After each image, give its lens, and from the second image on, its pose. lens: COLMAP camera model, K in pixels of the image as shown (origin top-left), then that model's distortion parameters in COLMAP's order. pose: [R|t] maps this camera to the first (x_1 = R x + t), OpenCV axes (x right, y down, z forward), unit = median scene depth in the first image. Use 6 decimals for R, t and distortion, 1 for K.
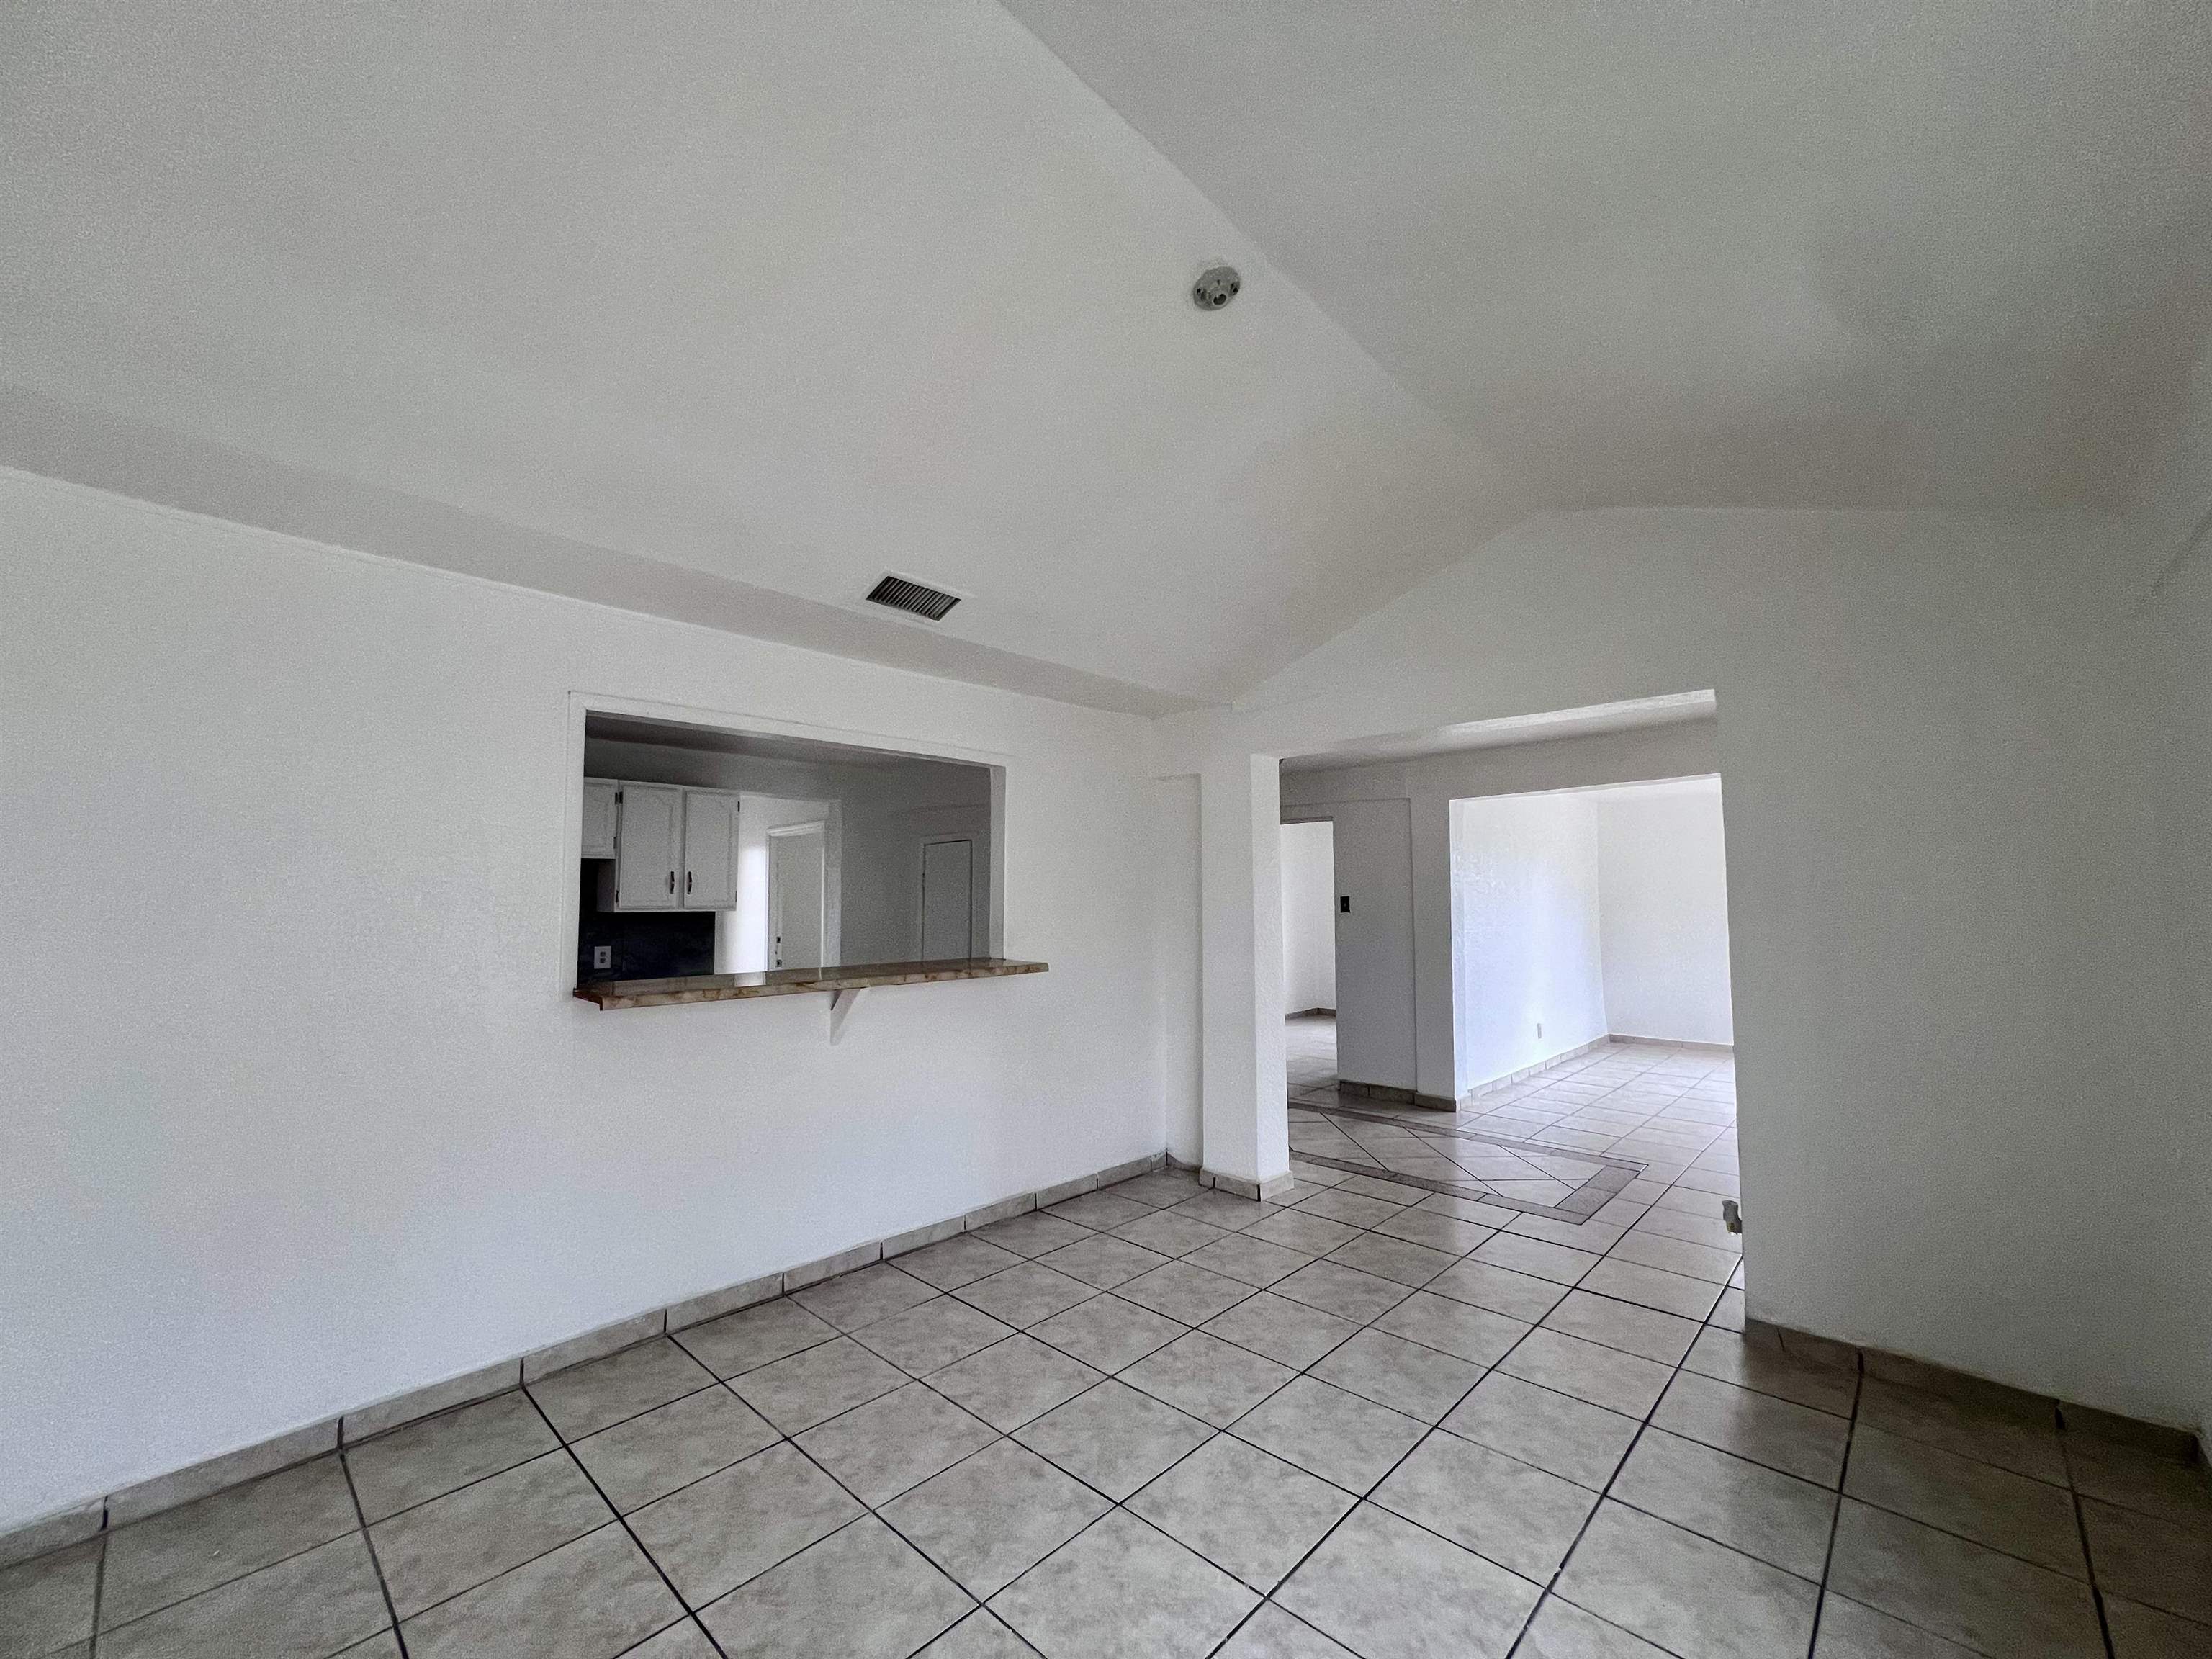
lens RADIAL K [[885.2, 0, 1100.5], [0, 885.2, 832.4], [0, 0, 1]] dist [0.001397, -0.000064]
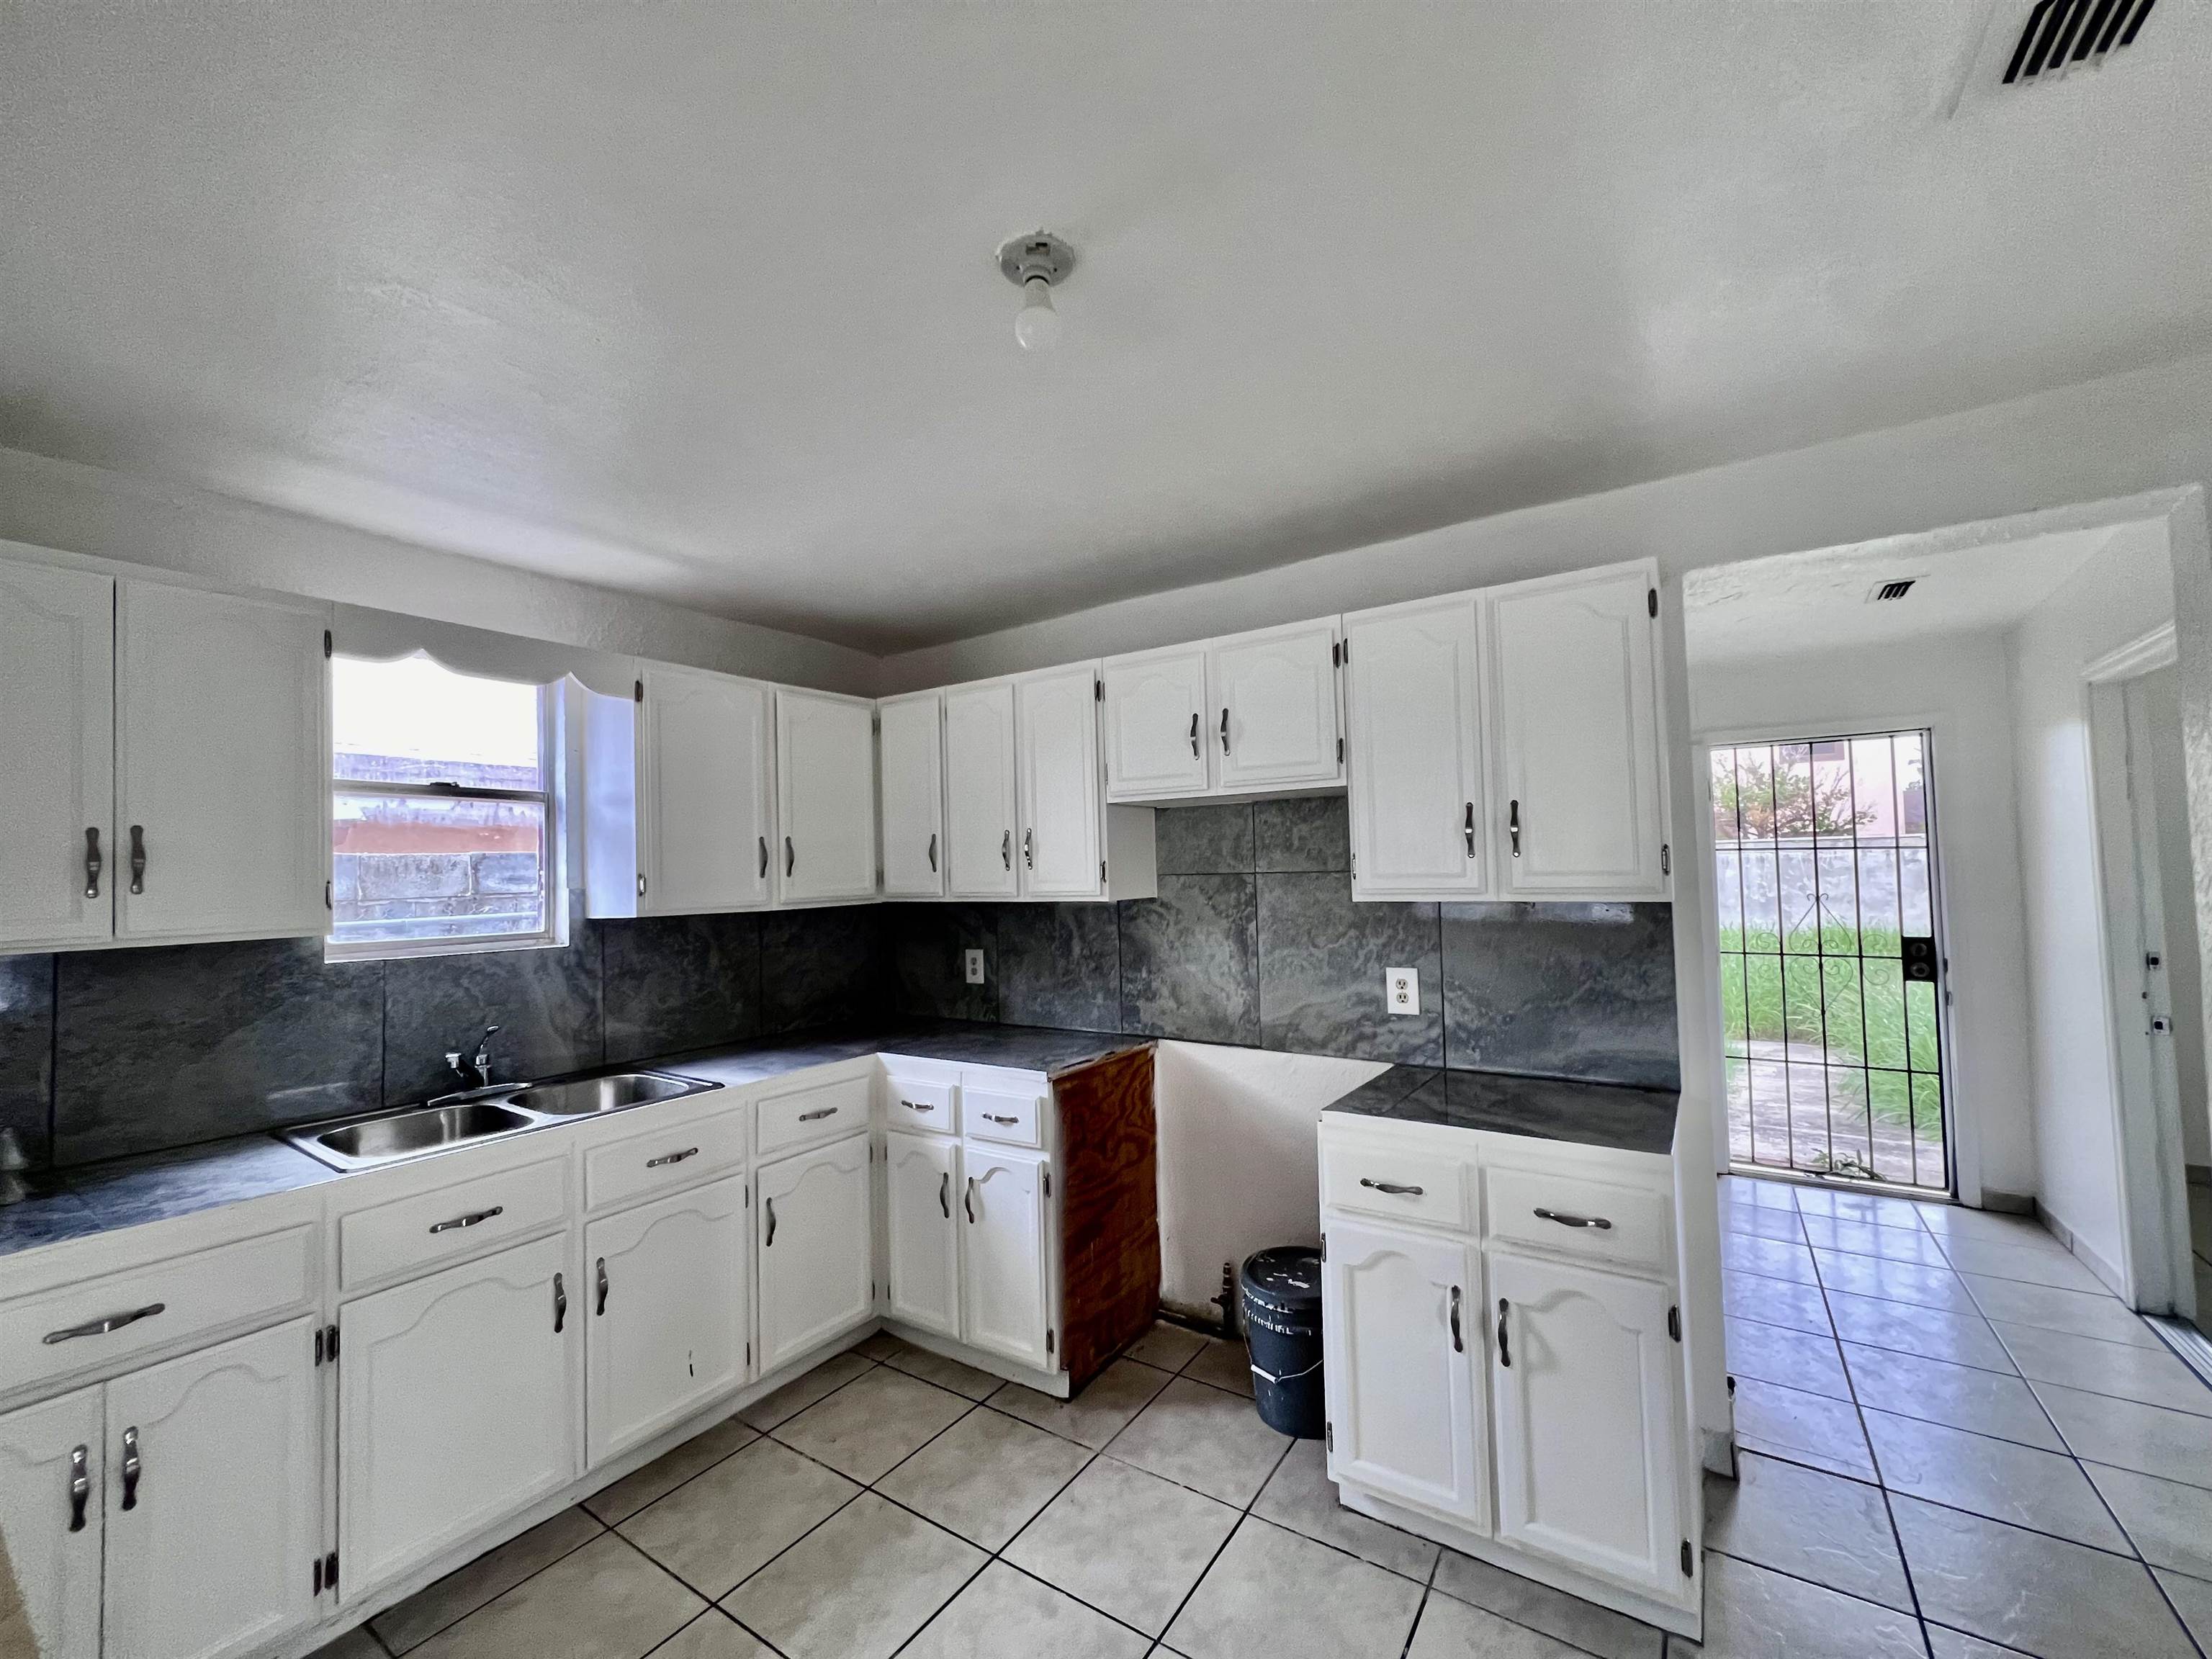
lens RADIAL K [[888.9, 0, 1102.8], [0, 888.9, 836.8], [0, 0, 1]] dist [-0.001868, 0.001229]
pose [[0.169961, -0.035057, -0.984827, -0.162953], [0.099311, 0.994889, -0.018276, 0.073318], [0.980434, -0.094698, 0.172573, 1.109678]]
